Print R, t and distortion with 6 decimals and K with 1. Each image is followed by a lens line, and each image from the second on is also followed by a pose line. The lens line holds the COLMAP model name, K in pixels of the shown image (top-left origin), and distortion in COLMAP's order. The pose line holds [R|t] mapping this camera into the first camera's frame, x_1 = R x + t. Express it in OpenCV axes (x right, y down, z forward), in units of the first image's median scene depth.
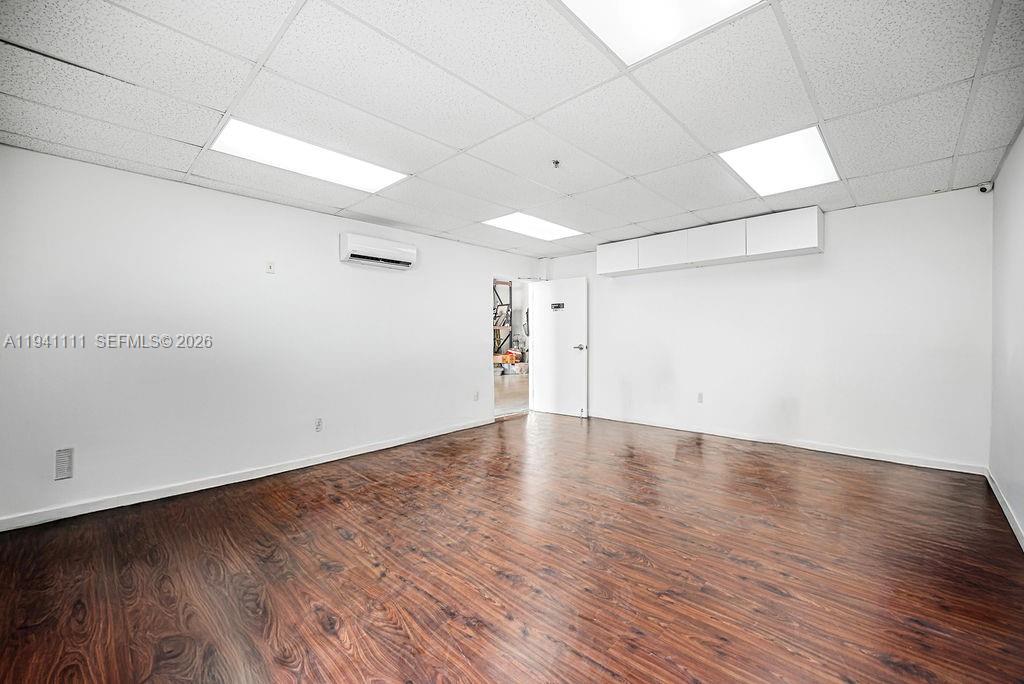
lens RADIAL K [[414.0, 0, 513.6], [0, 414.0, 341.8], [0, 0, 1]] dist [-0.003045, 0.001228]
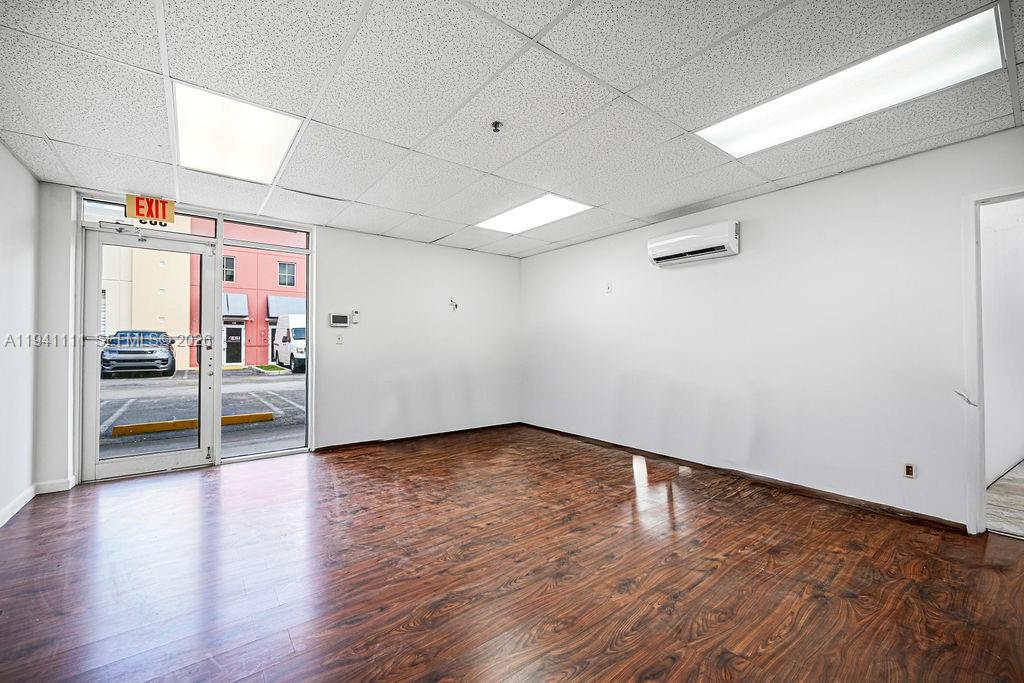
lens RADIAL K [[414.0, 0, 514.1], [0, 414.0, 340.8], [0, 0, 1]] dist [-0.003045, 0.001228]
pose [[-0.152611, -0.010112, -0.988235, 0.893223], [-0.004014, 0.999946, -0.009612, -0.010733], [0.988278, 0.002500, -0.152643, 1.175995]]
